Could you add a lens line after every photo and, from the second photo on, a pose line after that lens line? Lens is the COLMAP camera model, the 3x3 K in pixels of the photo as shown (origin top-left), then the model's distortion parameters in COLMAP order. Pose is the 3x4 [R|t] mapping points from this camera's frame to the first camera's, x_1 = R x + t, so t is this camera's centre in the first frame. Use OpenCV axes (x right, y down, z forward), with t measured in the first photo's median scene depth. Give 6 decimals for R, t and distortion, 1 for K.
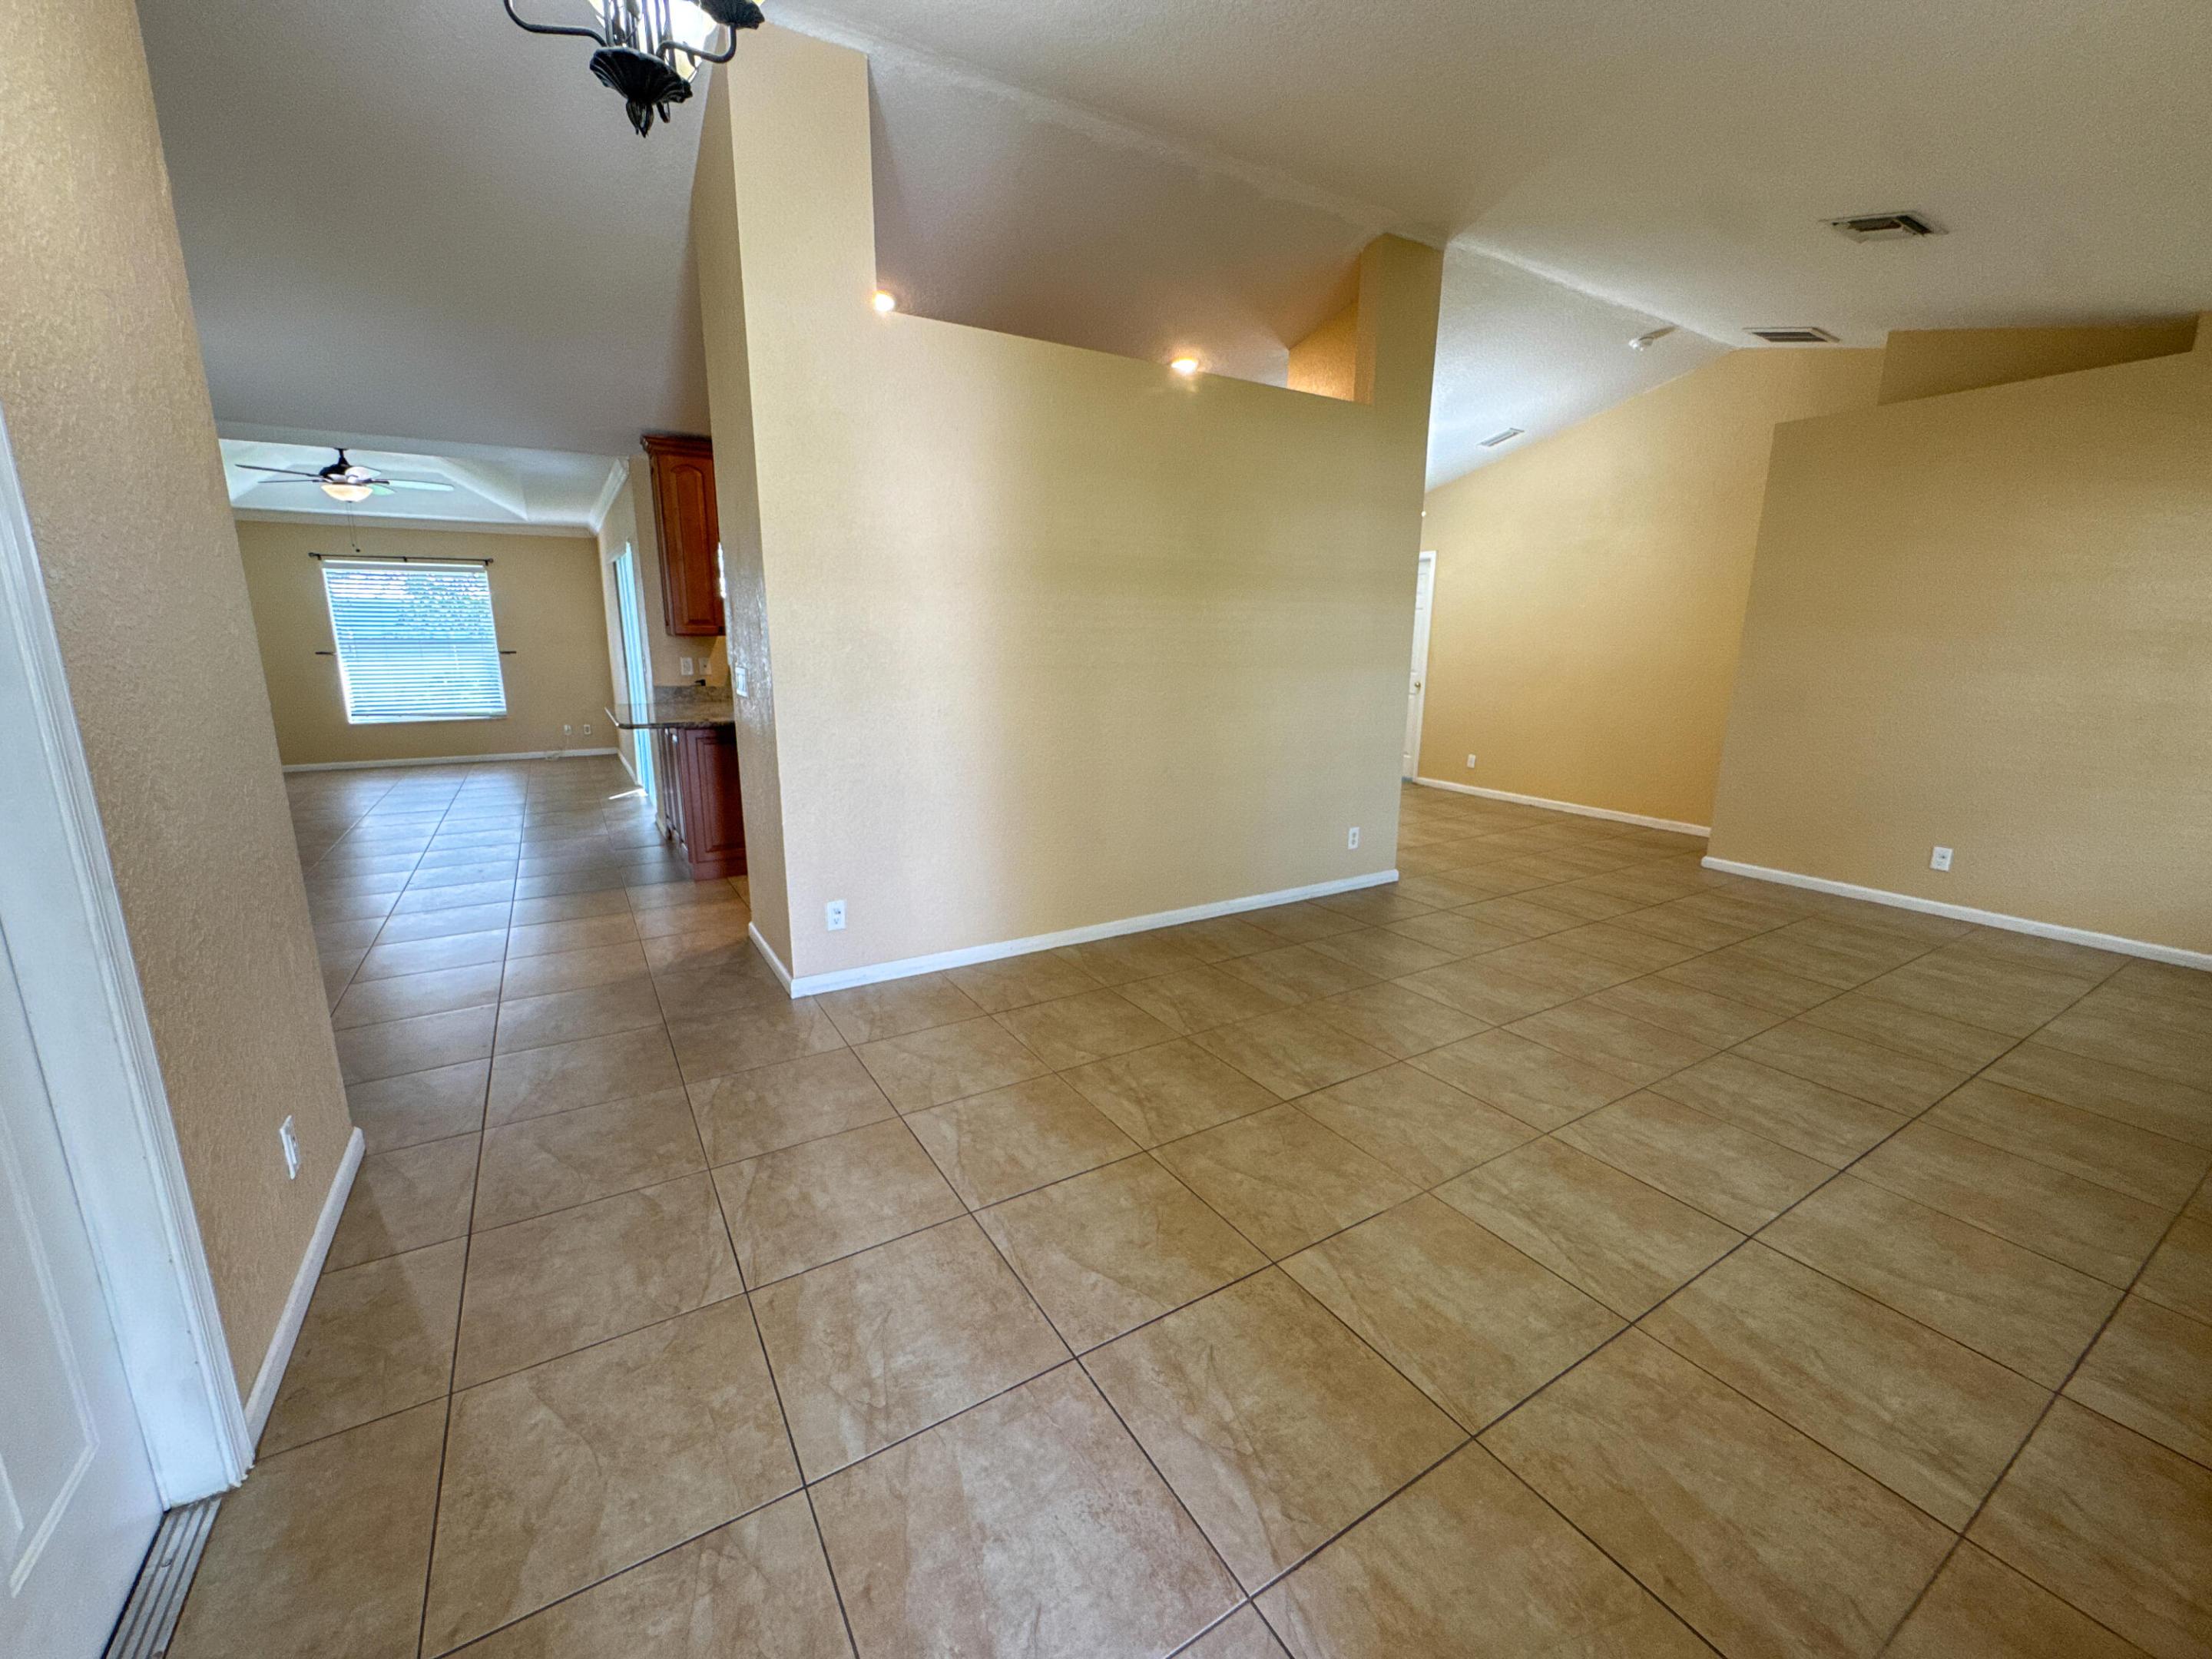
lens RADIAL K [[888.3, 0, 1101.1], [0, 888.3, 825.3], [0, 0, 1]] dist [-0.002476, 0.000791]
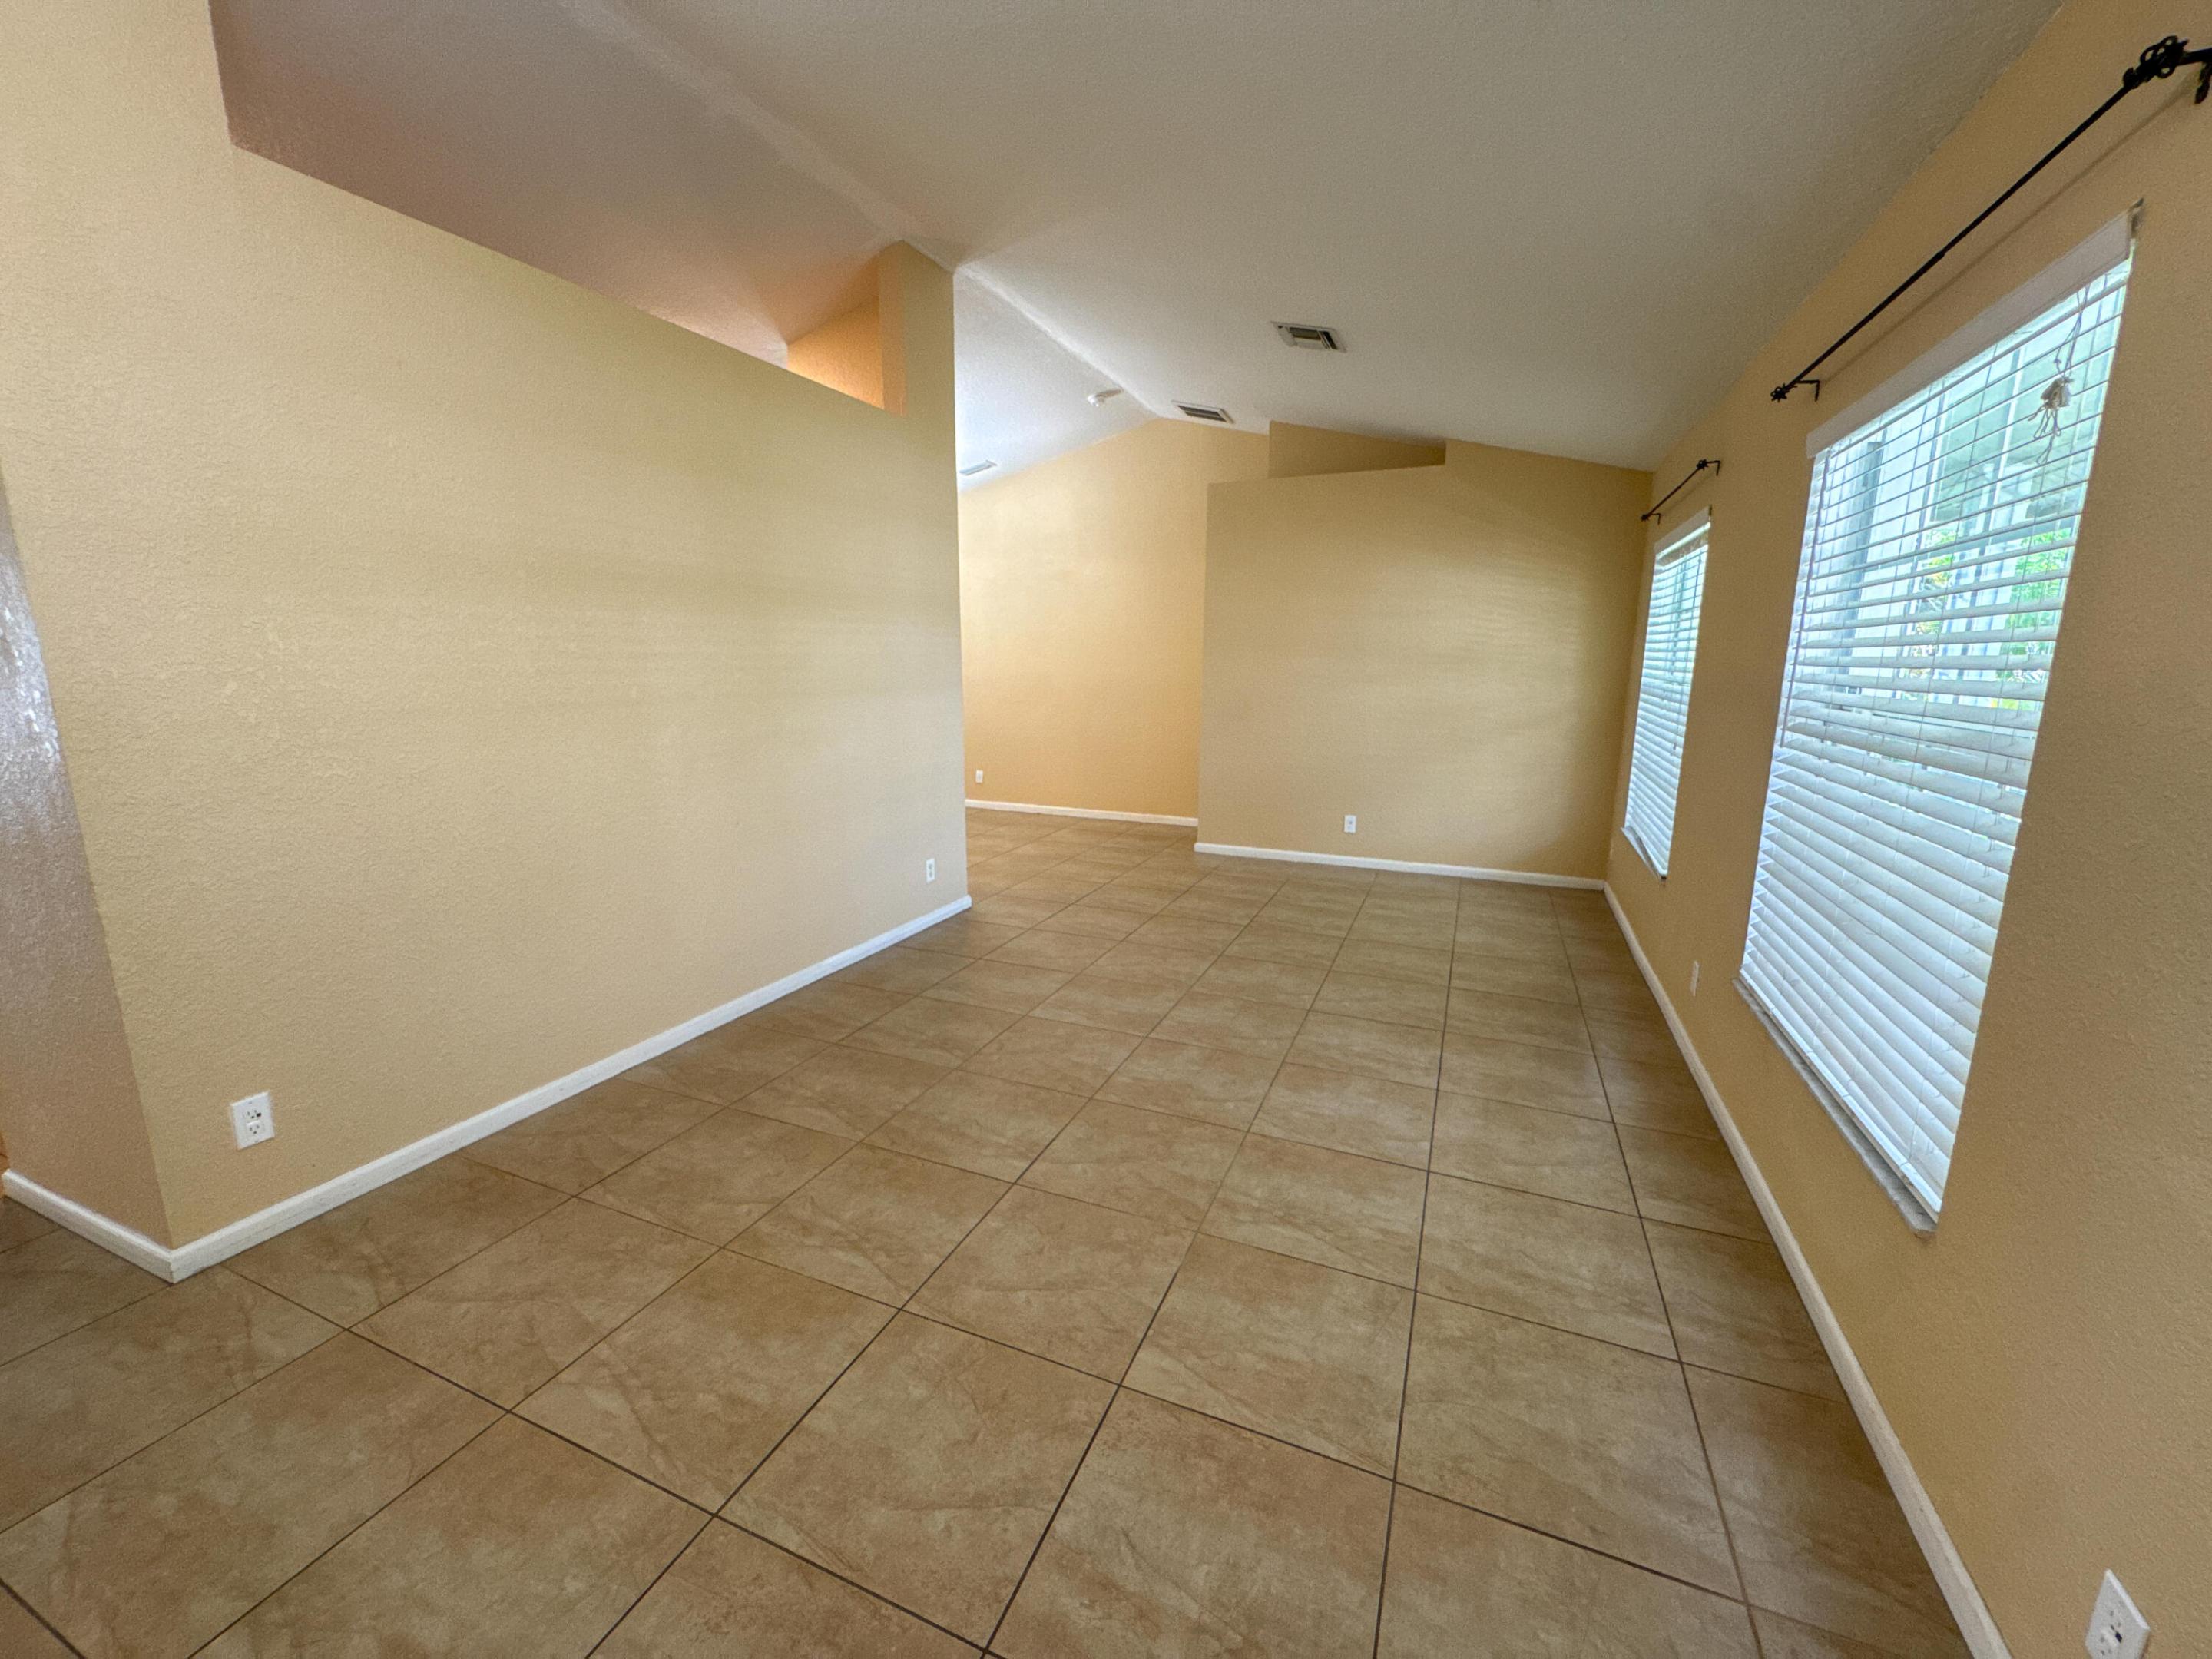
lens RADIAL K [[888.3, 0, 1101.1], [0, 888.3, 825.3], [0, 0, 1]] dist [-0.002476, 0.000791]
pose [[0.814407, -0.111712, 0.569440, -0.155006], [0.122855, 0.992244, 0.018951, -0.042992], [-0.567140, 0.054525, 0.821814, 0.161578]]
